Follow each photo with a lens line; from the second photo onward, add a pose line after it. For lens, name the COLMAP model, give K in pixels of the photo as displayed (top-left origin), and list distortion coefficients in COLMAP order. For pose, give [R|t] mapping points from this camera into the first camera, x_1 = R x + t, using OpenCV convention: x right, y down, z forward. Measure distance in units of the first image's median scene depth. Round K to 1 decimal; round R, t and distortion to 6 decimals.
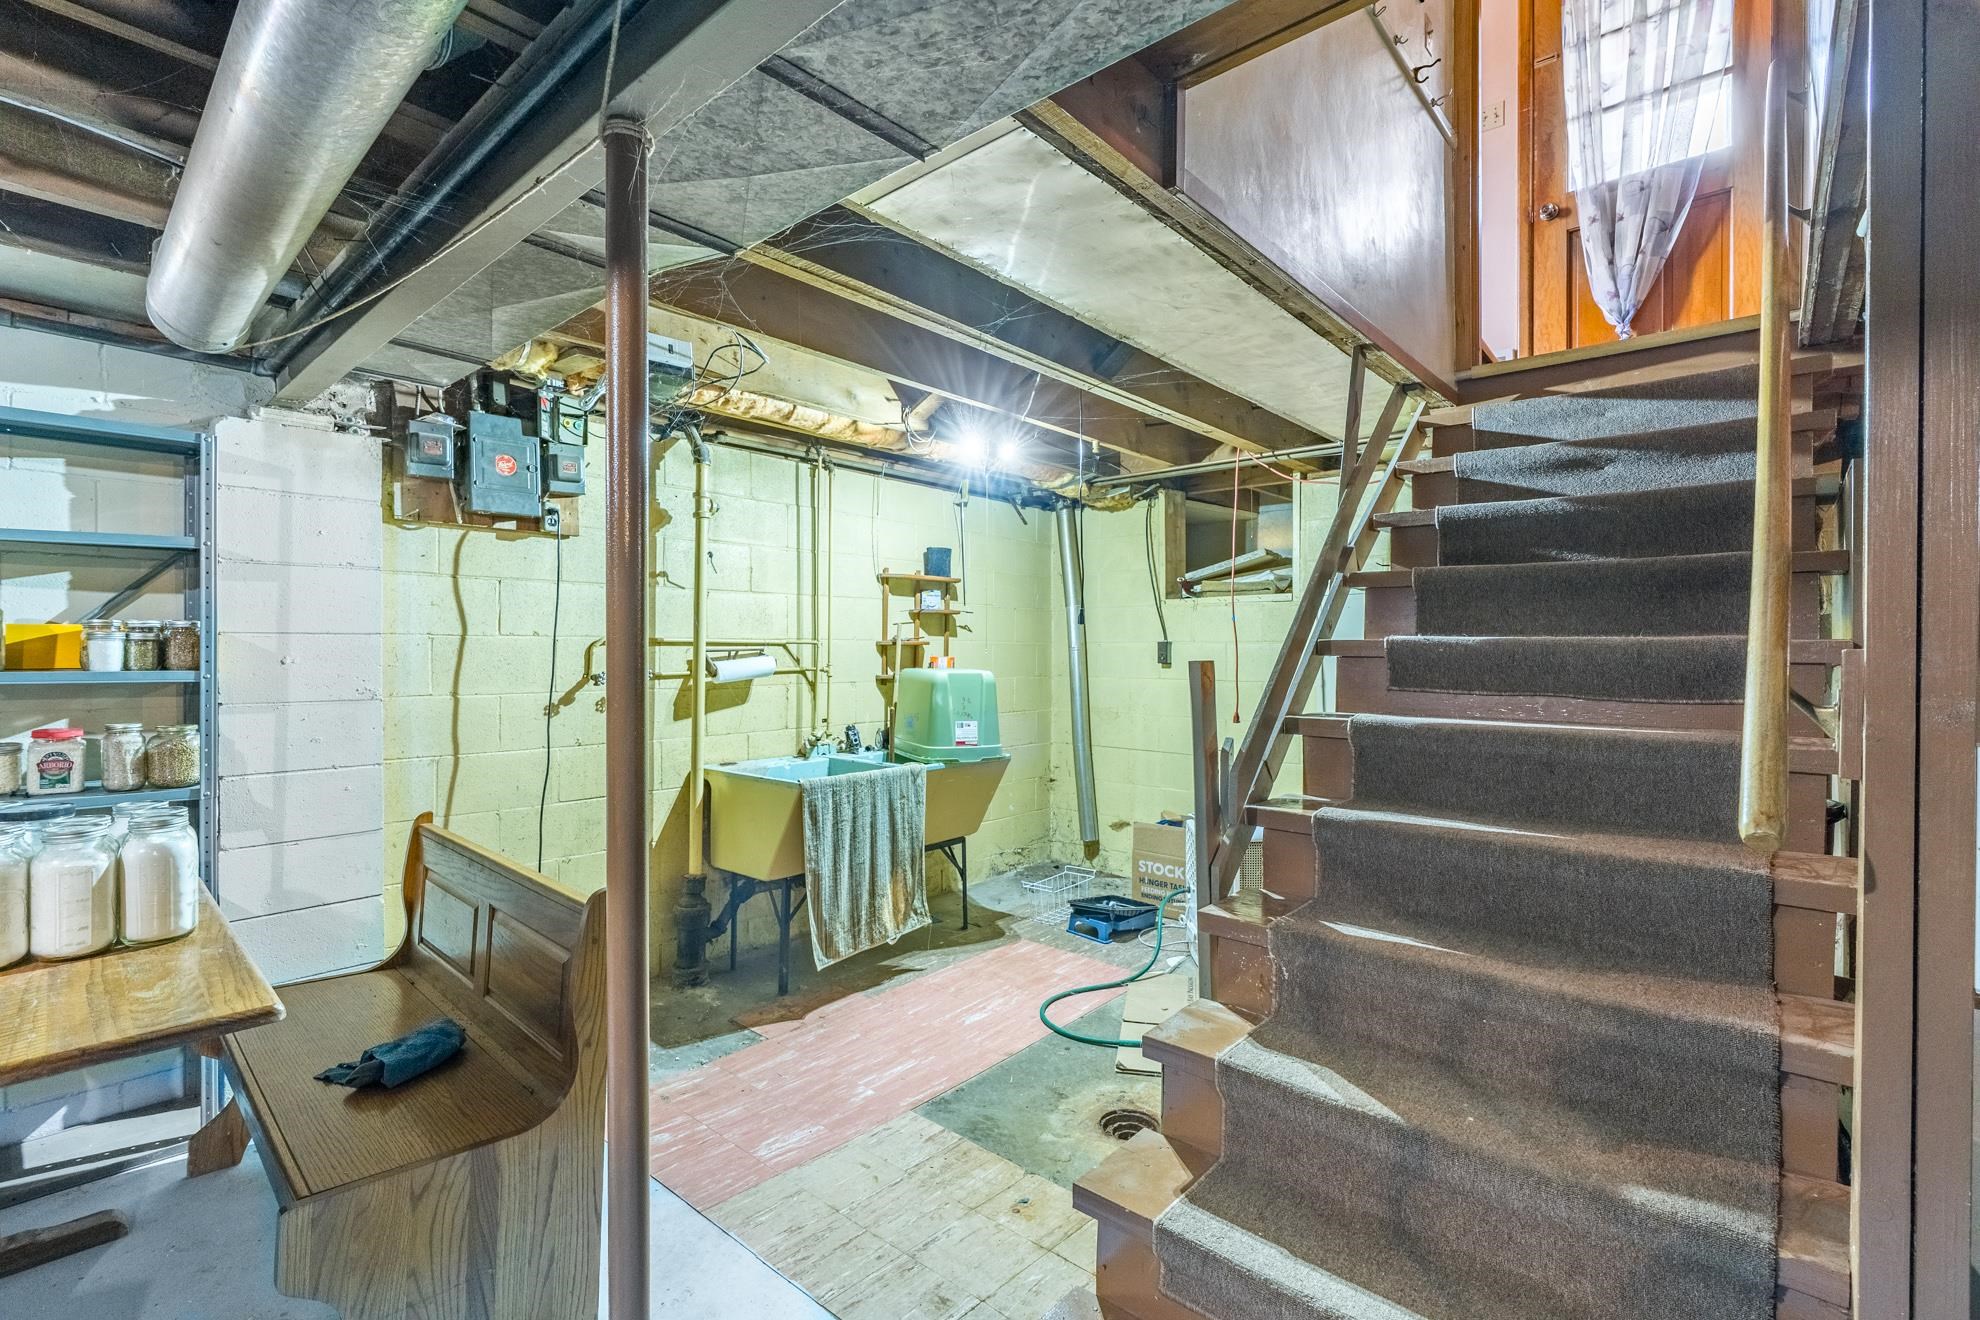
lens RADIAL K [[914.1, 0, 1012.9], [0, 914.1, 672.9], [0, 0, 1]] dist [-0.000776, -0.000040]
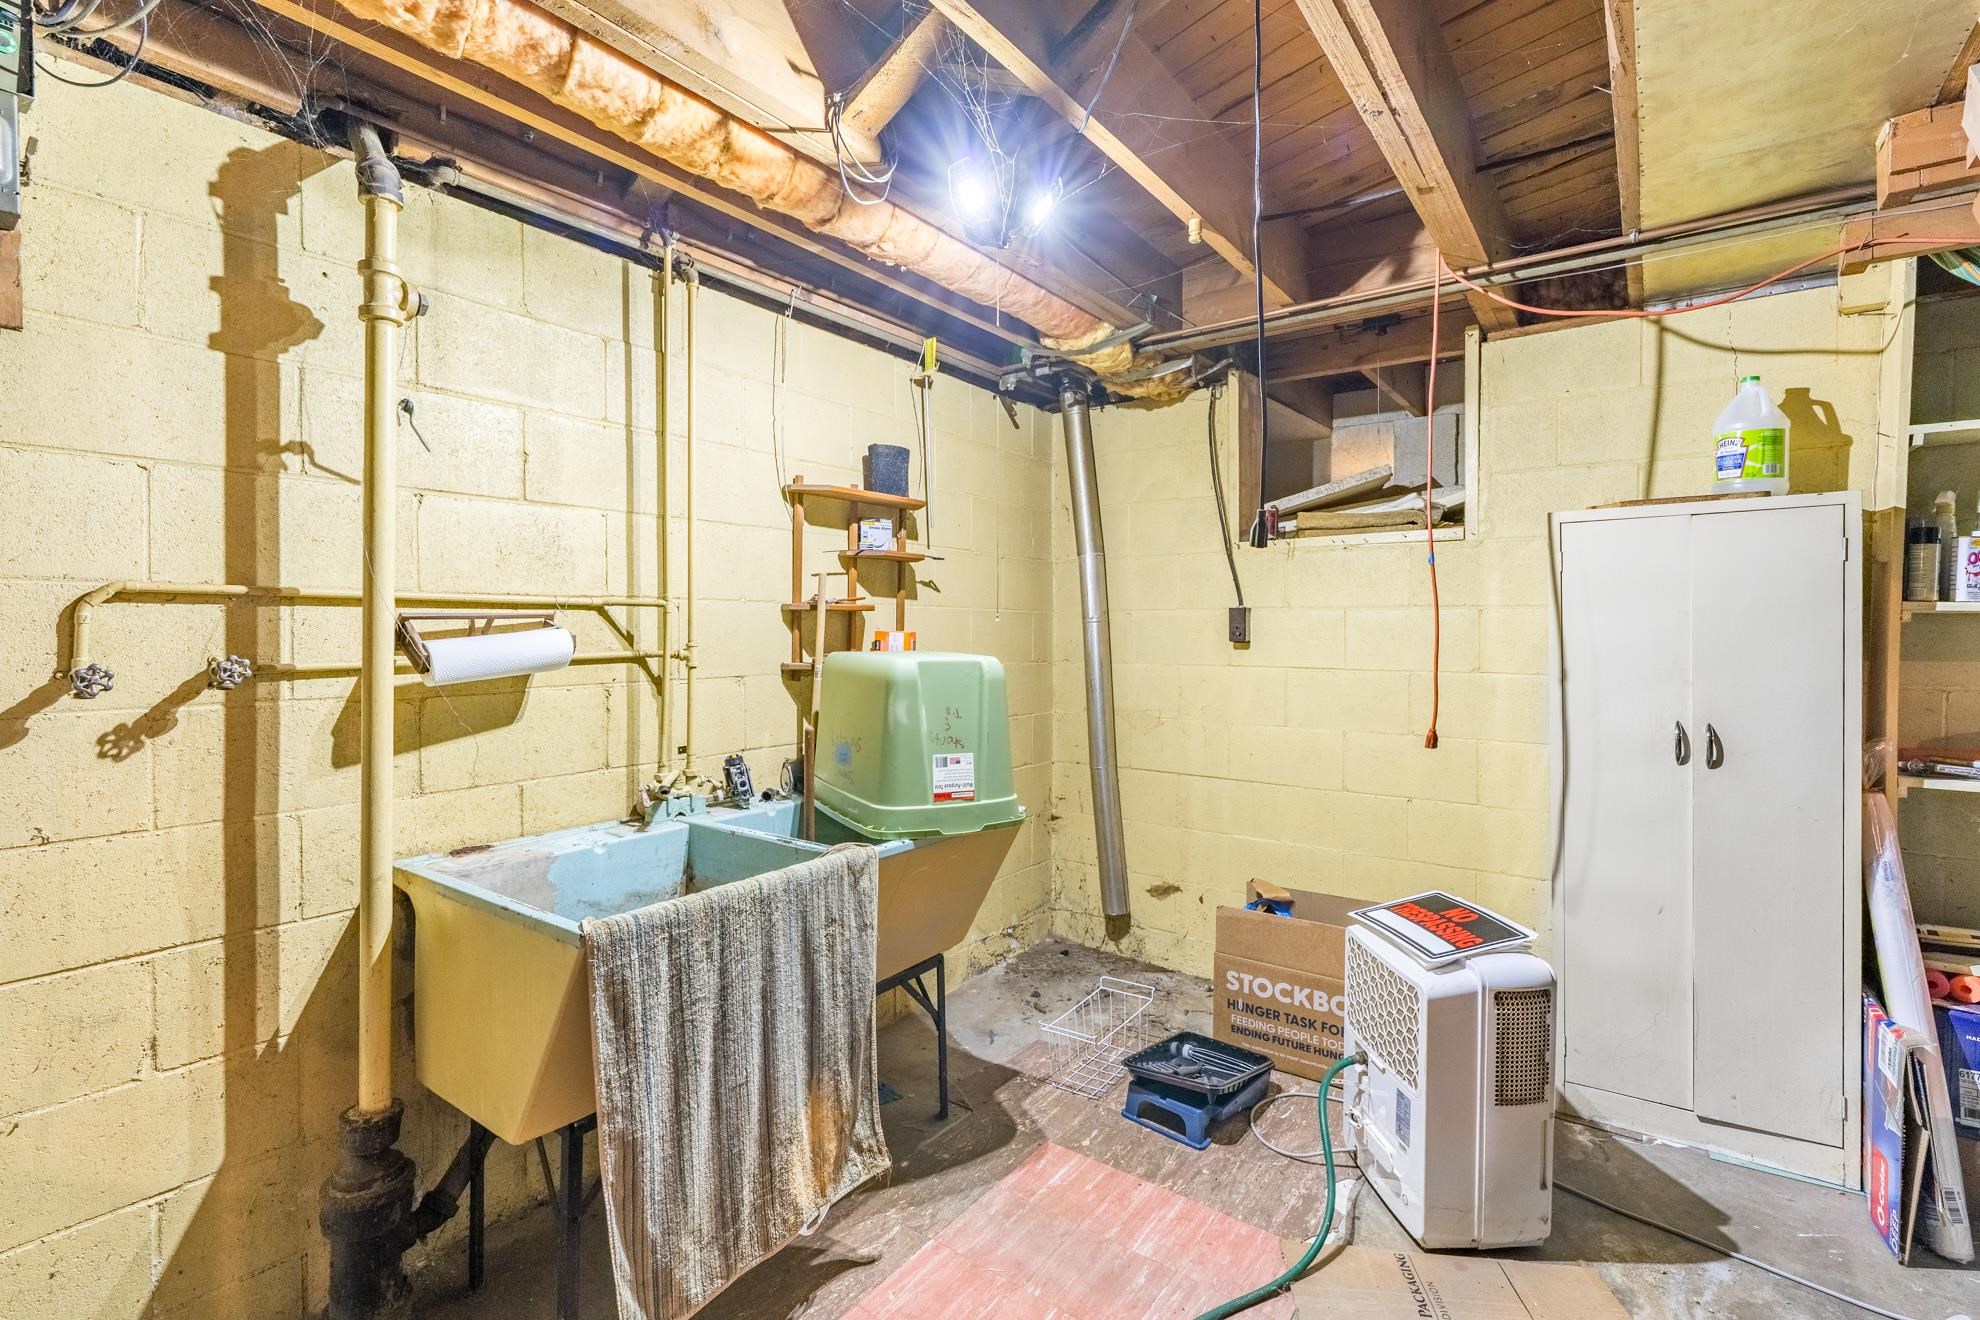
lens RADIAL K [[903.9, 0, 974.1], [0, 903.9, 671.8], [0, 0, 1]] dist [-0.002381, -0.000118]
pose [[0.999091, -0.002932, 0.042534, -0.058390], [0.001975, 0.999744, 0.022523, -0.005215], [-0.042589, -0.022418, 0.998841, 0.469065]]
